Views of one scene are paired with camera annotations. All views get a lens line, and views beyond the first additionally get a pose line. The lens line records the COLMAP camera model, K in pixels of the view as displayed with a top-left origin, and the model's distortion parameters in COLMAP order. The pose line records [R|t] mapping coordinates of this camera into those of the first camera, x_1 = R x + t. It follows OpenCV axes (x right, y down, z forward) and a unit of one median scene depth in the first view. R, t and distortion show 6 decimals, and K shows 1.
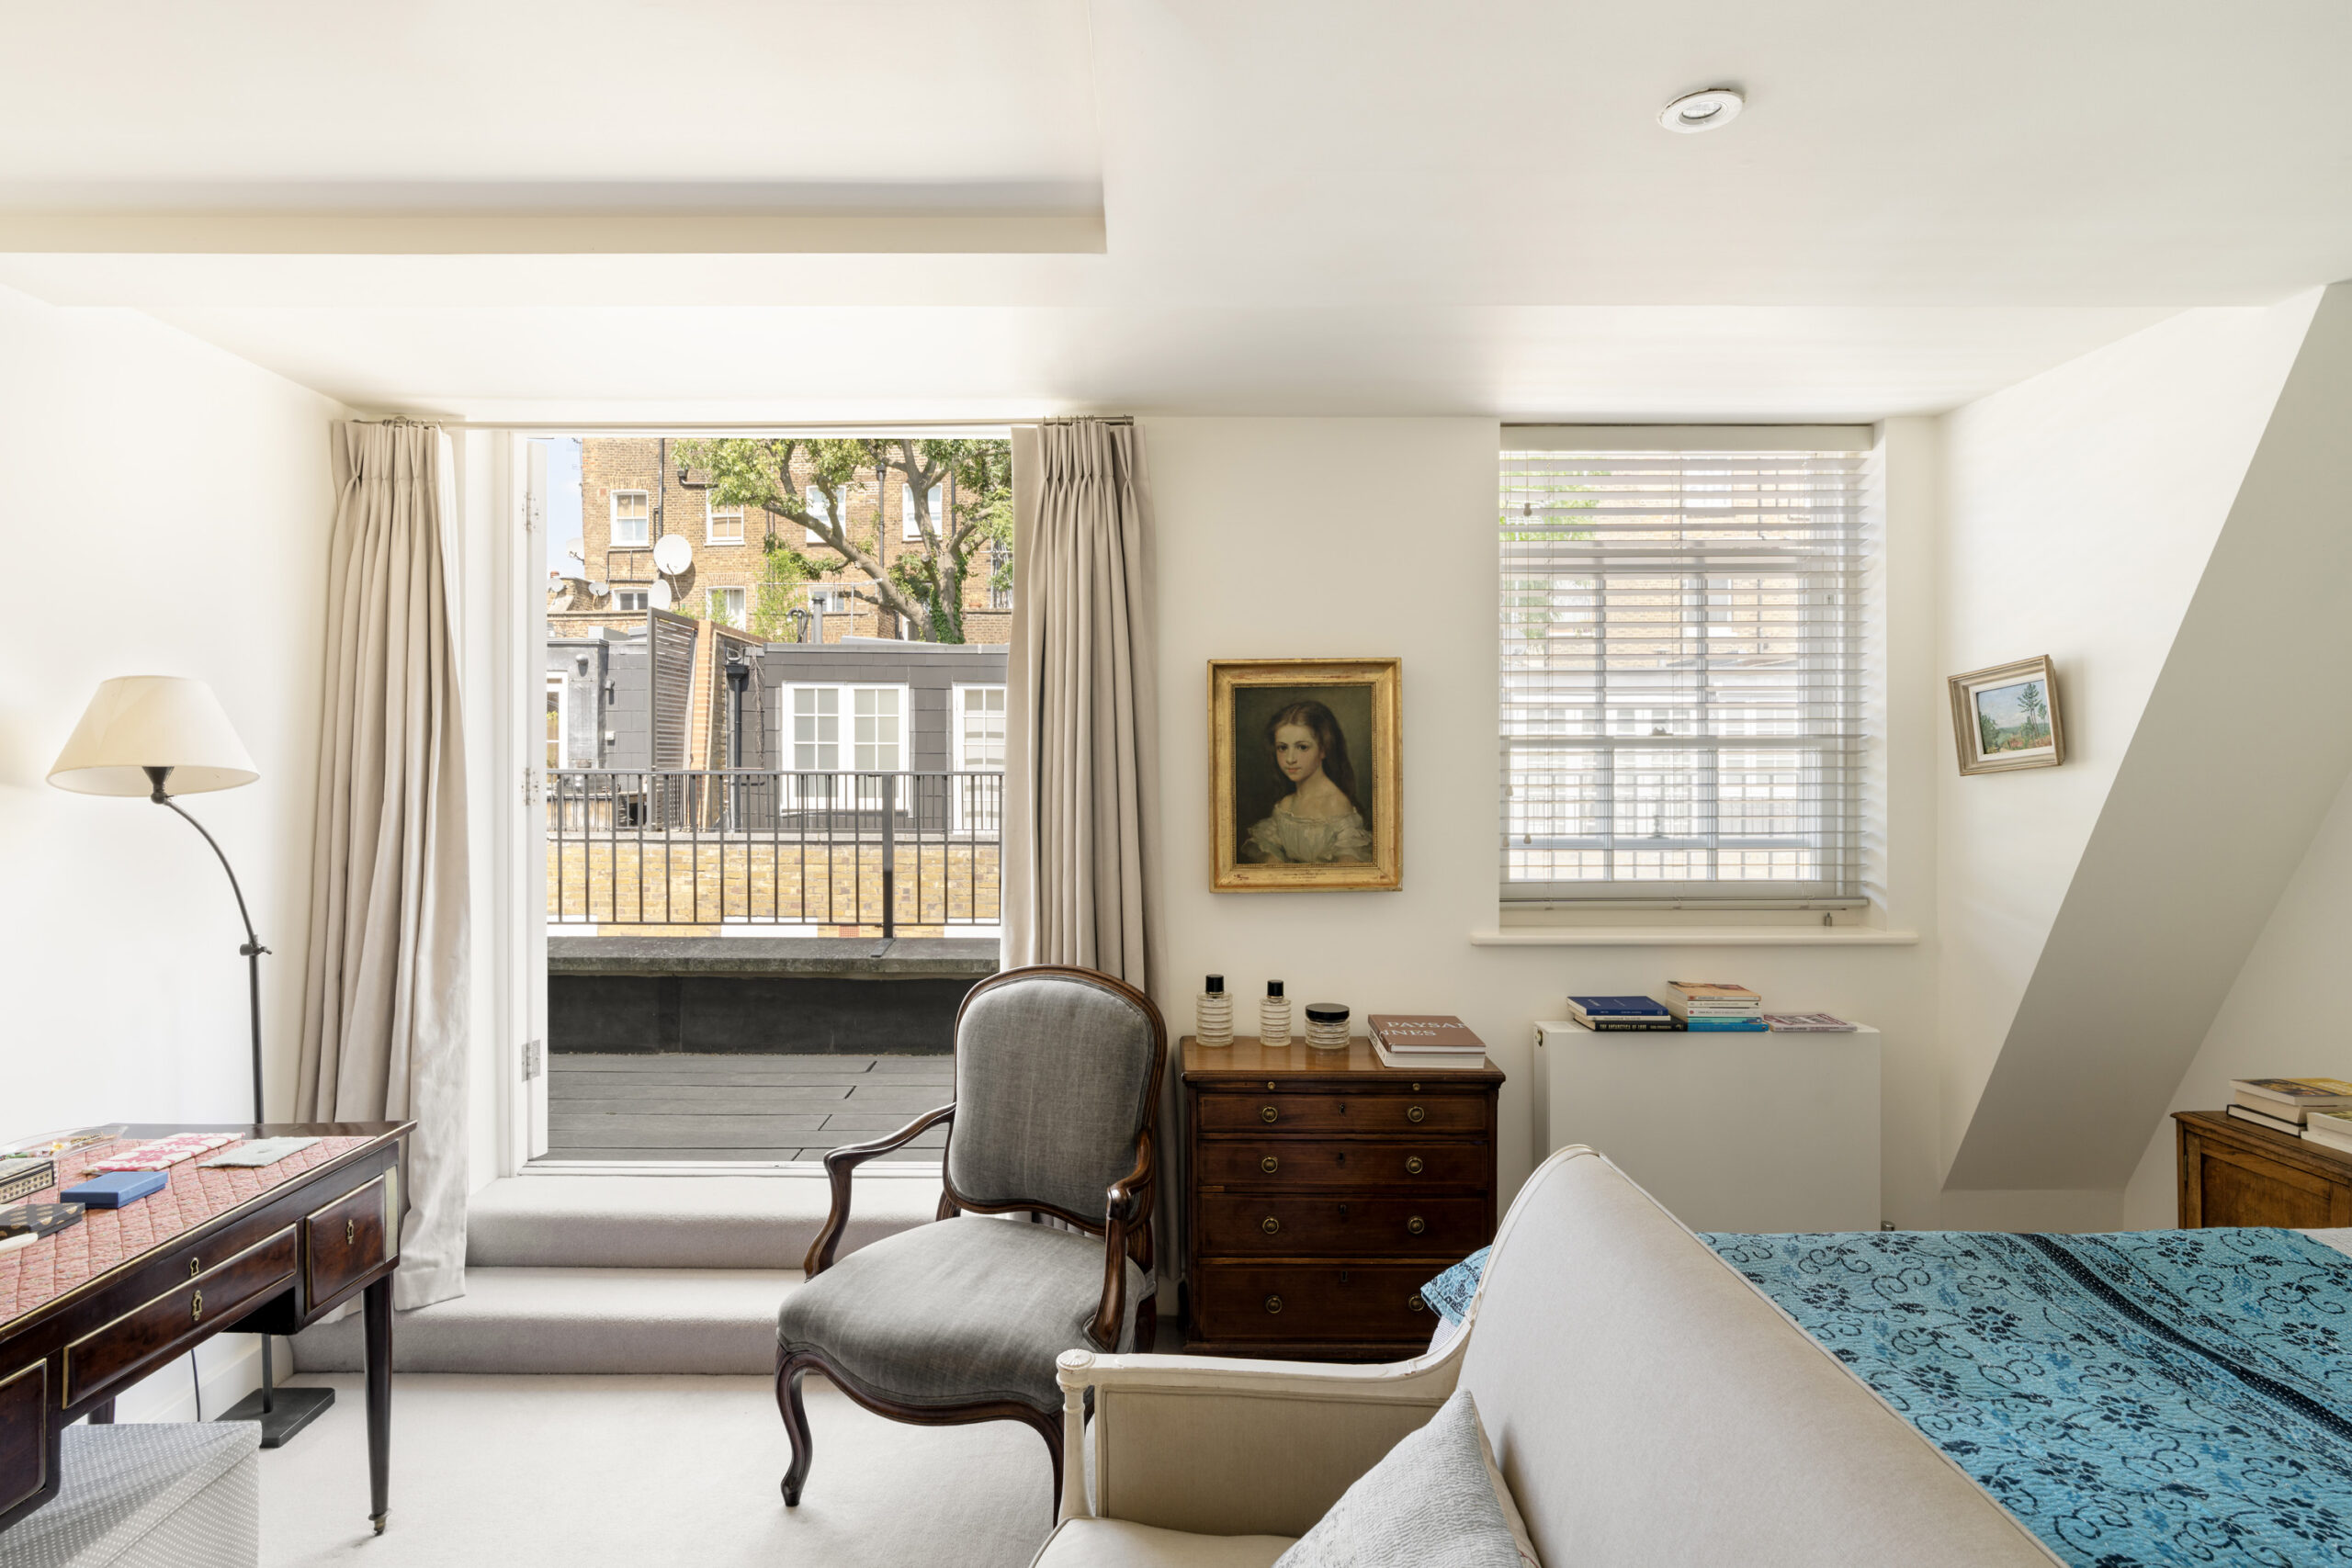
lens RADIAL K [[1166.3, 0, 1157.7], [0, 1166.3, 761.5], [0, 0, 1]] dist [-0.000136, -0.000210]
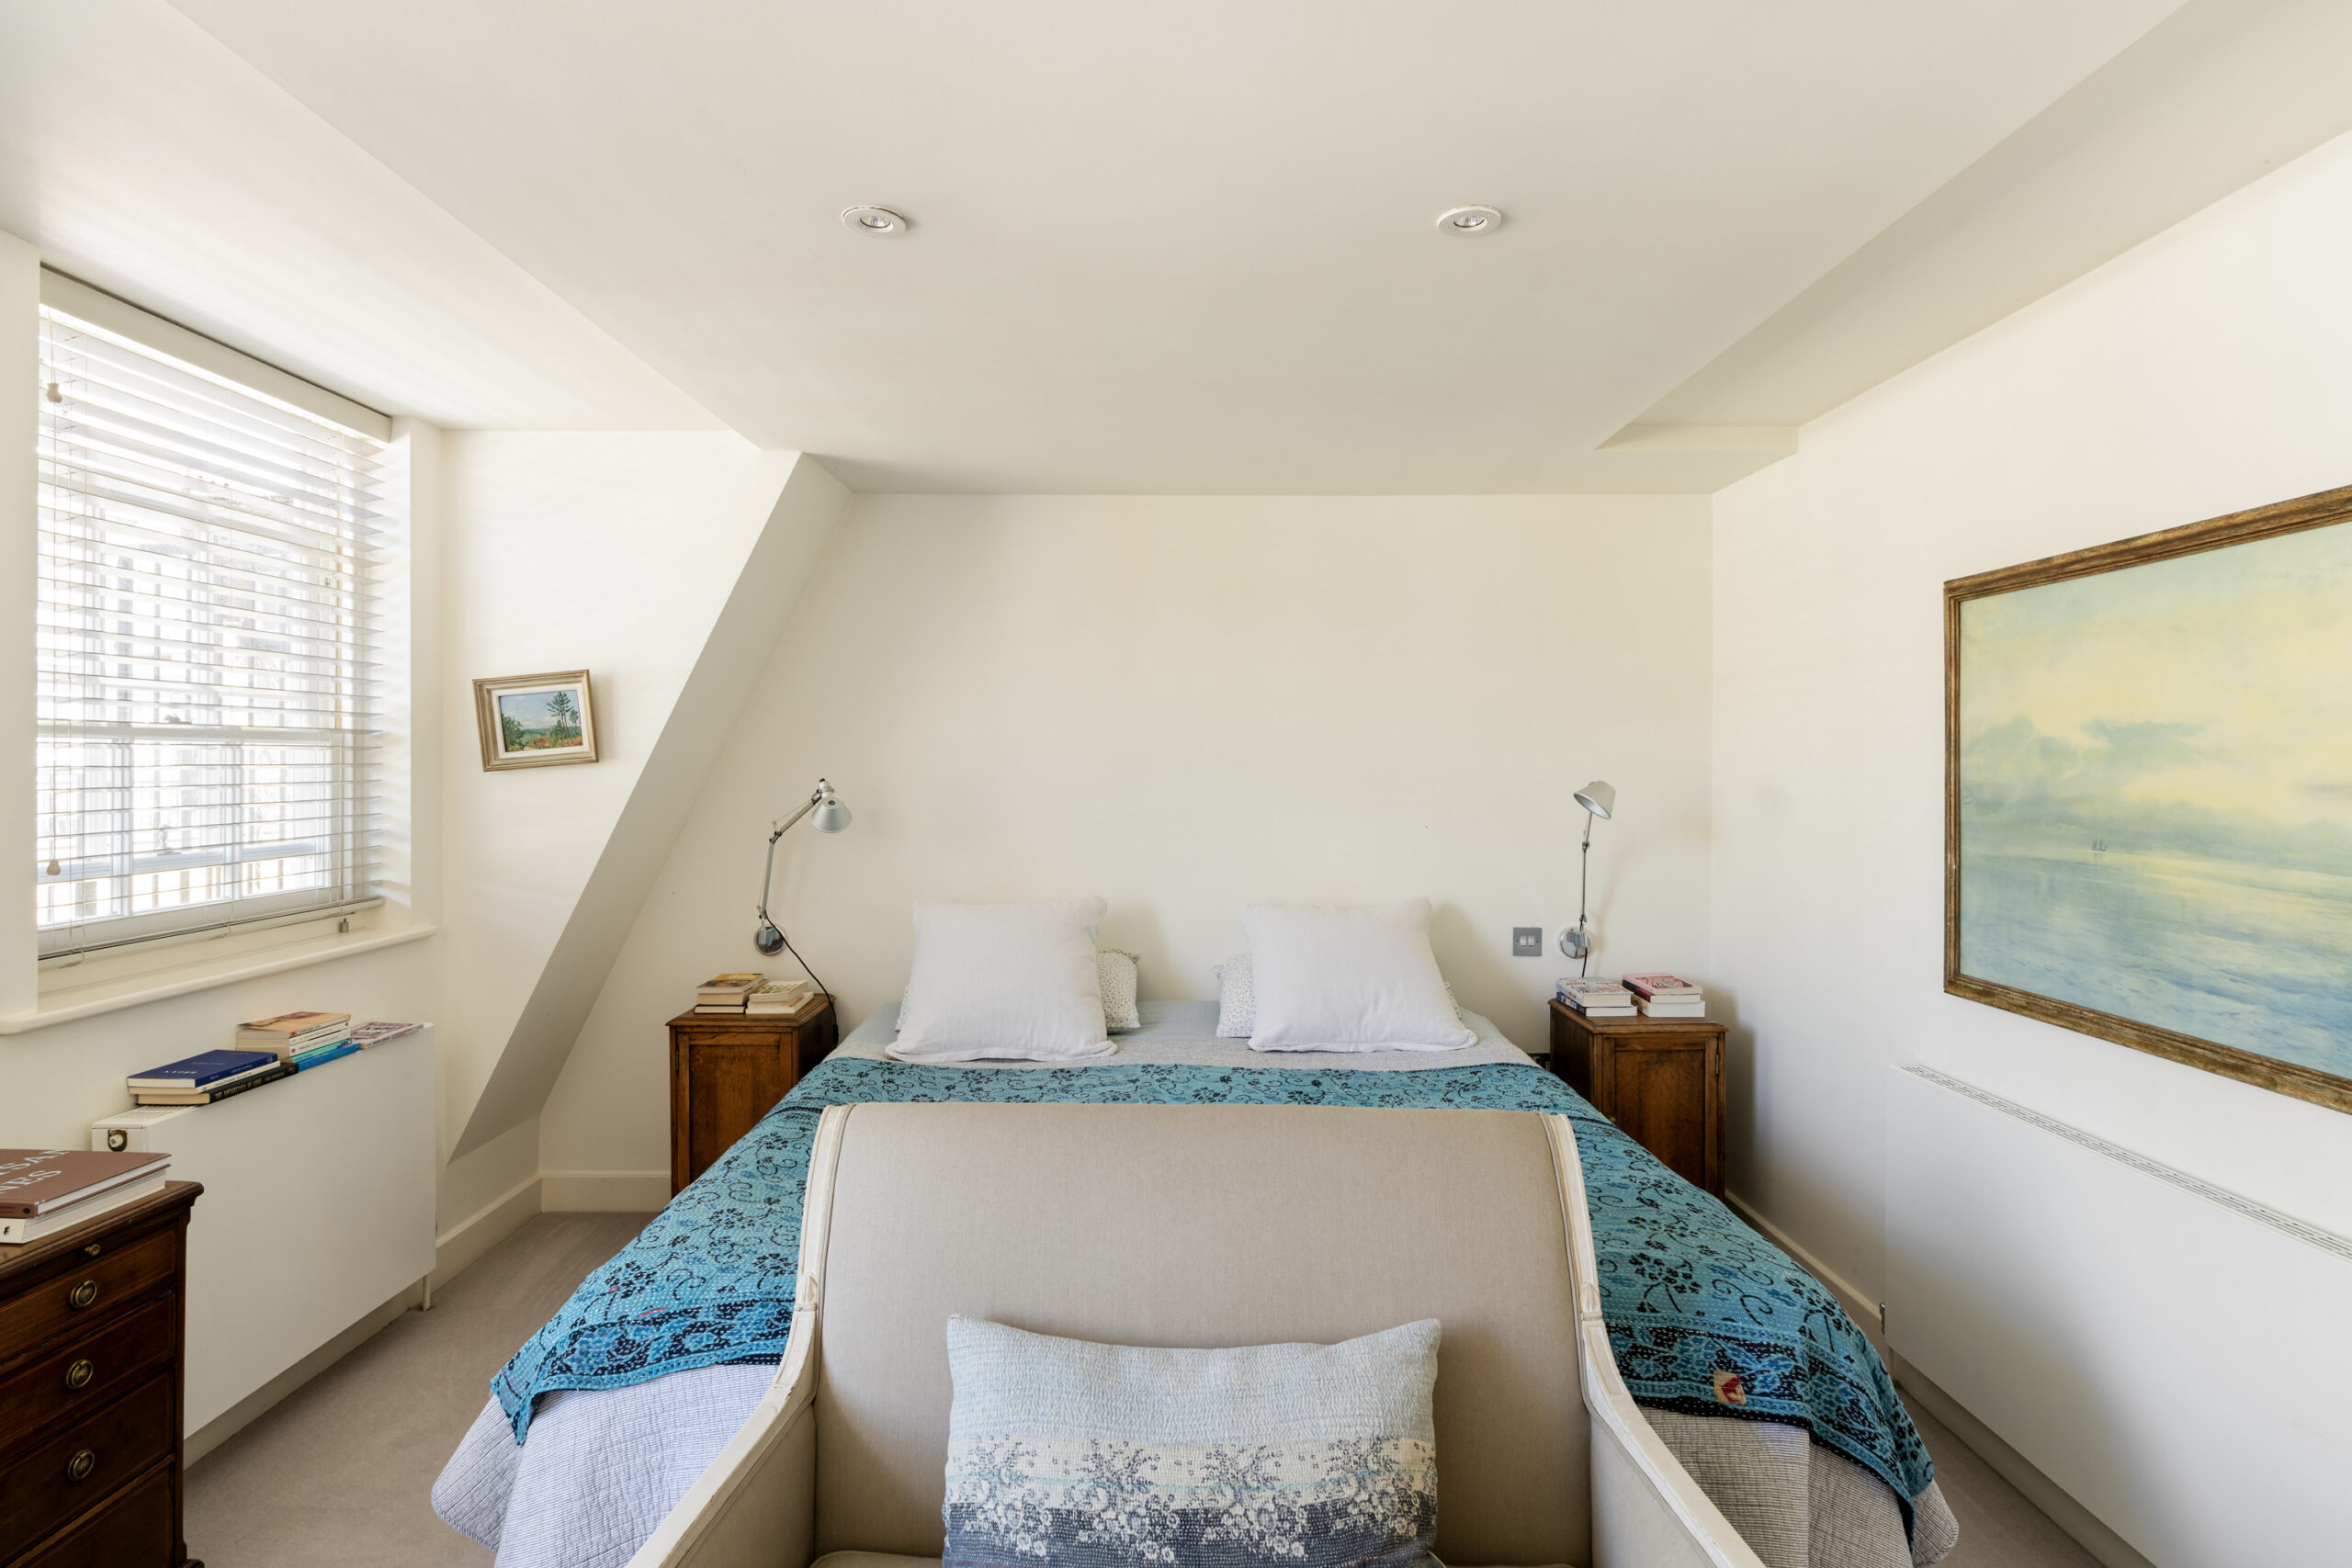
lens RADIAL K [[1166.3, 0, 1157.7], [0, 1166.3, 761.5], [0, 0, 1]] dist [-0.000136, -0.000210]
pose [[0.014249, 0.003780, 0.999891, -0.386435], [-0.003000, 0.999989, -0.003737, 0.004984], [-0.999894, -0.002947, 0.014261, 0.358083]]
